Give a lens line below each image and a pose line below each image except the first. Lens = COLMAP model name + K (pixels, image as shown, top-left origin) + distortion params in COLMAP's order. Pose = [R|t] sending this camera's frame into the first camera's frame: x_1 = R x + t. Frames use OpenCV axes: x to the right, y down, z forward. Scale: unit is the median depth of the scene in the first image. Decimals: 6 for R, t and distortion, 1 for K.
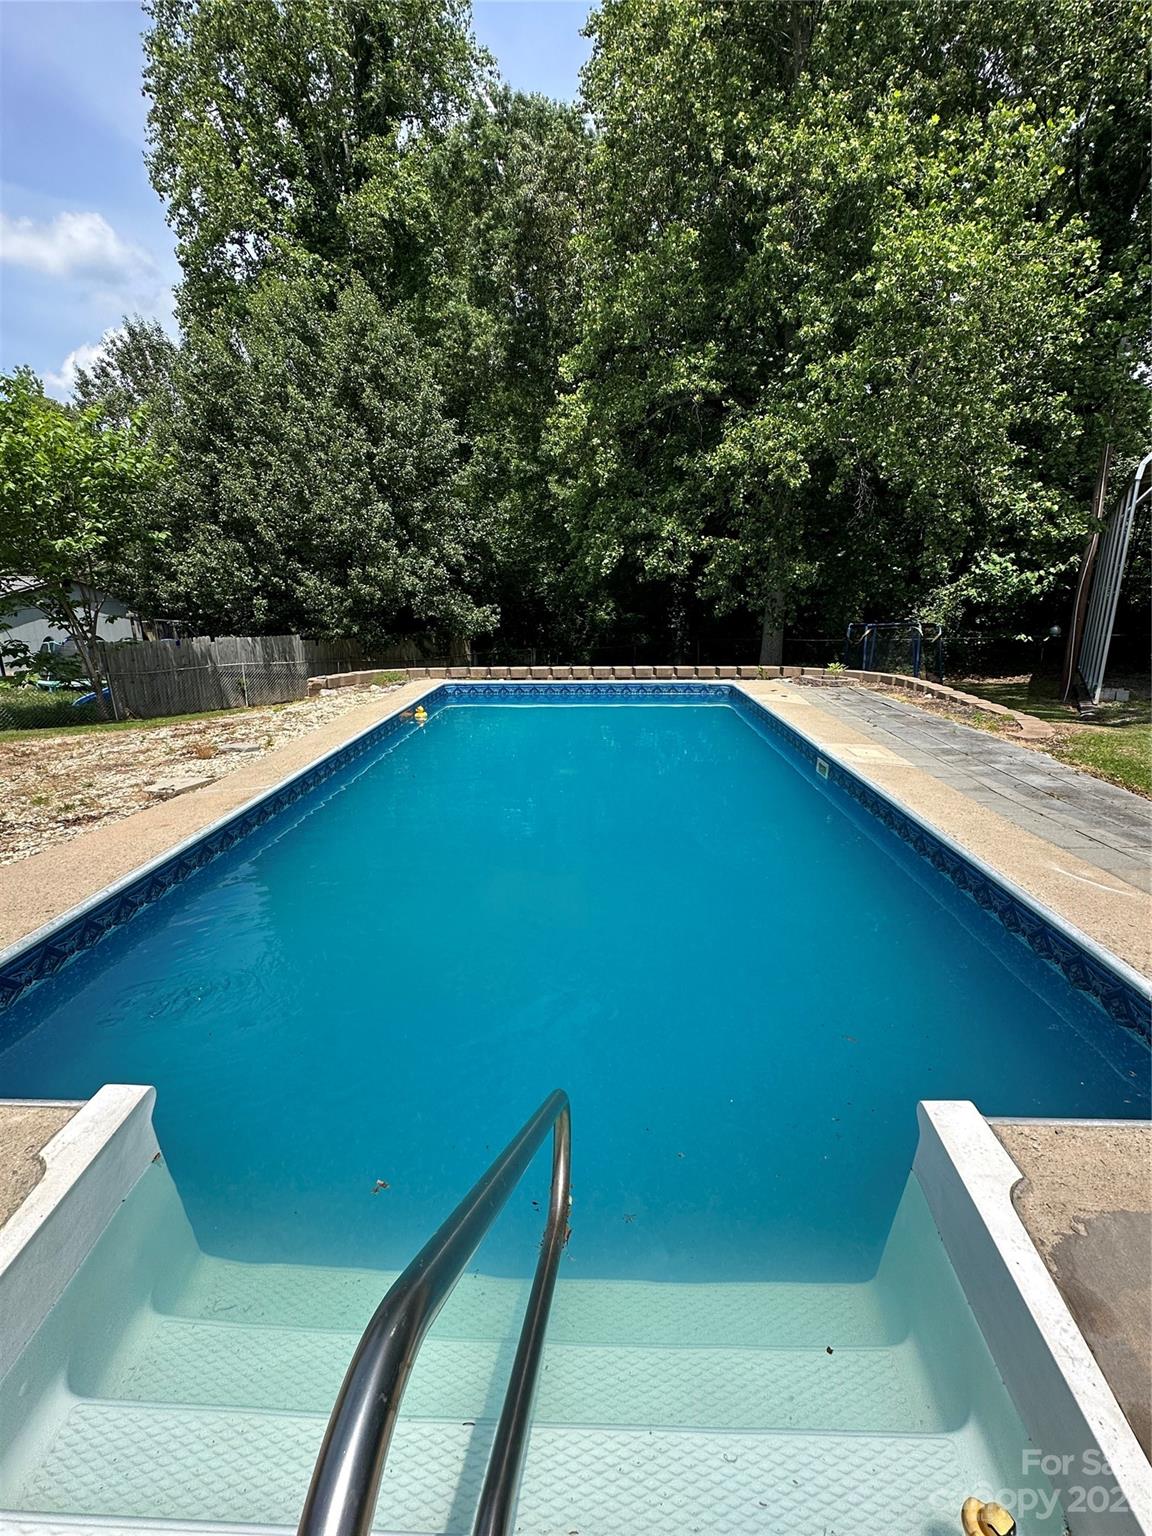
lens RADIAL K [[674.5, 0, 576.0], [0, 674.5, 768.0], [0, 0, 1]] dist [0.001928, 0.001086]
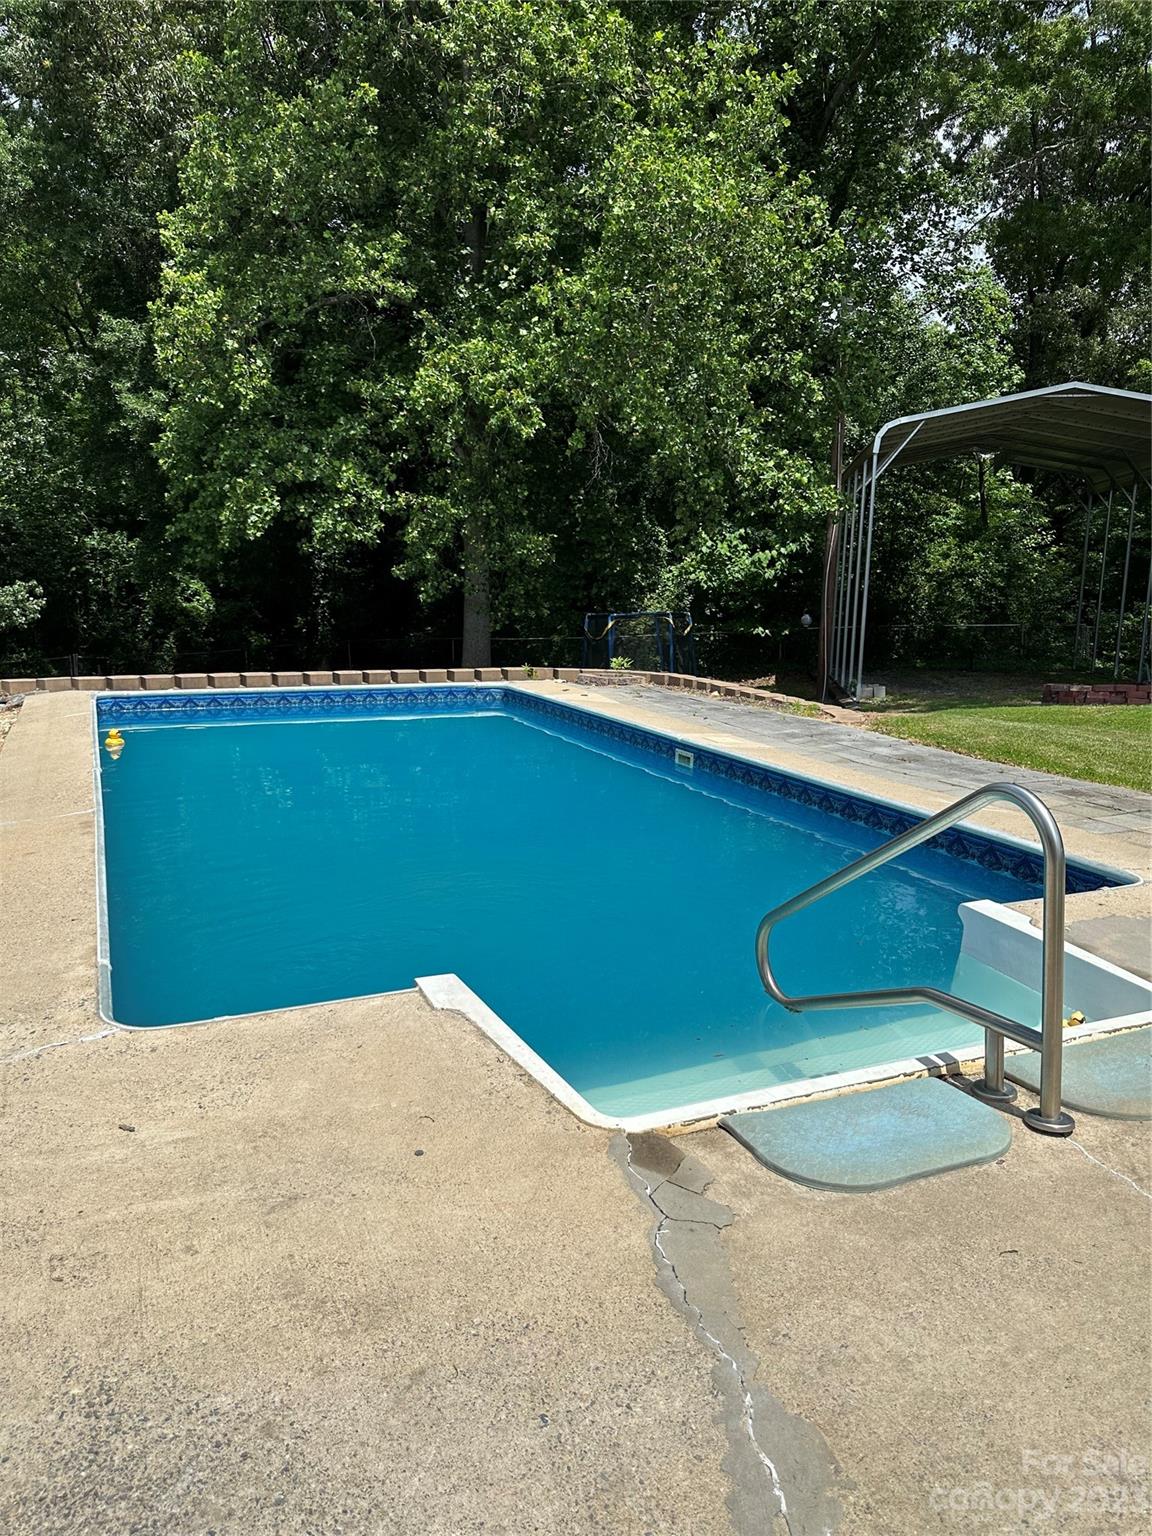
lens RADIAL K [[1086.2, 0, 576.0], [0, 1086.2, 768.0], [0, 0, 1]] dist [0.118891, -0.164186]
pose [[0.901915, -0.061758, 0.427475, -0.184335], [0.094719, 0.993913, -0.056253, 0.037780], [-0.421399, 0.091226, 0.902275, -0.123701]]
